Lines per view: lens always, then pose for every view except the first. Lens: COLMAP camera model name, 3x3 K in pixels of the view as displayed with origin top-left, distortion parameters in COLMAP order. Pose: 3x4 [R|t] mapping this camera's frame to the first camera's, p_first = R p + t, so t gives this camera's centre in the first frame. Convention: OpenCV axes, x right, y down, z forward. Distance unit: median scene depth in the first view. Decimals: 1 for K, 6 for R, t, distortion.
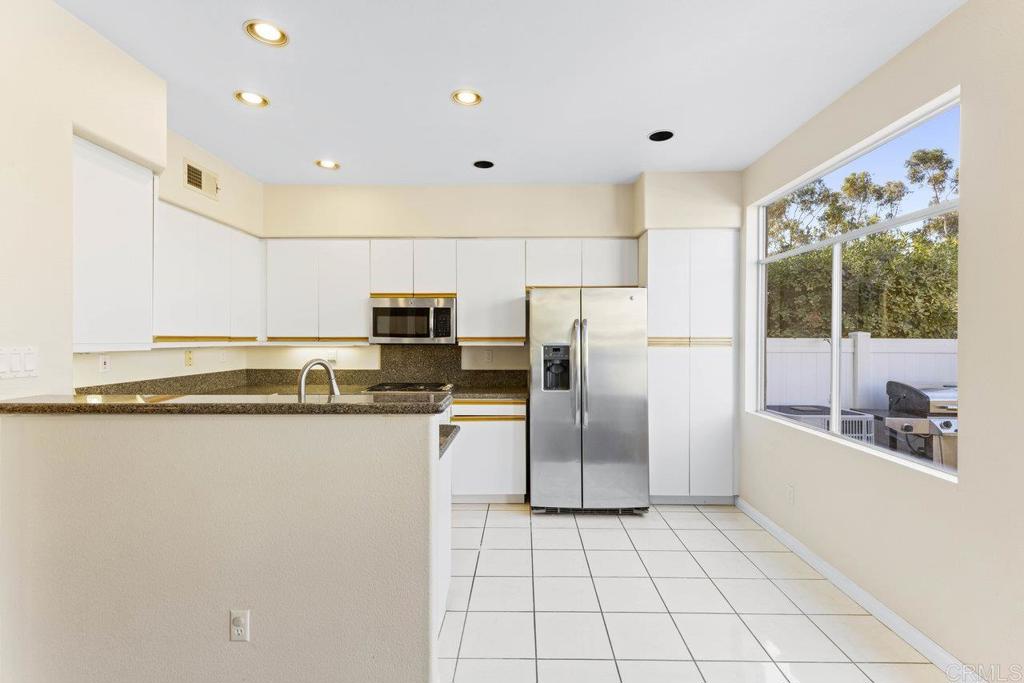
lens RADIAL K [[460.9, 0, 516.5], [0, 460.9, 336.7], [0, 0, 1]] dist [0.009693, -0.002719]
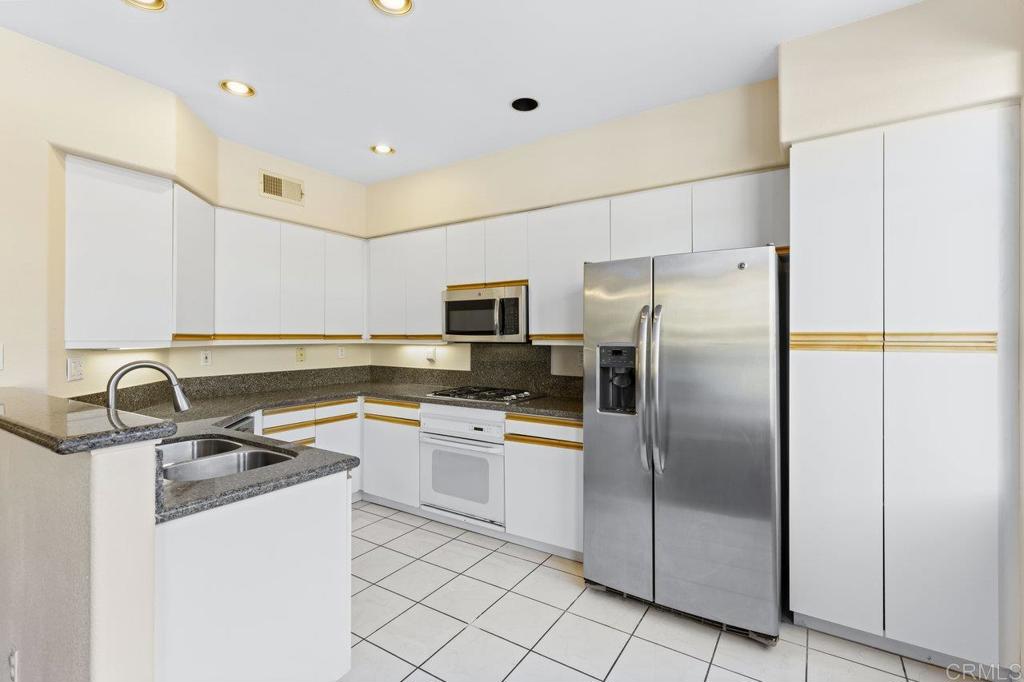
lens RADIAL K [[460.9, 0, 519.3], [0, 460.9, 334.6], [0, 0, 1]] dist [0.009693, -0.002719]
pose [[0.848666, -0.003145, -0.528919, 0.303644], [0.003198, 0.999995, -0.000814, 0.002057], [0.528919, -0.001000, 0.848672, 0.338727]]
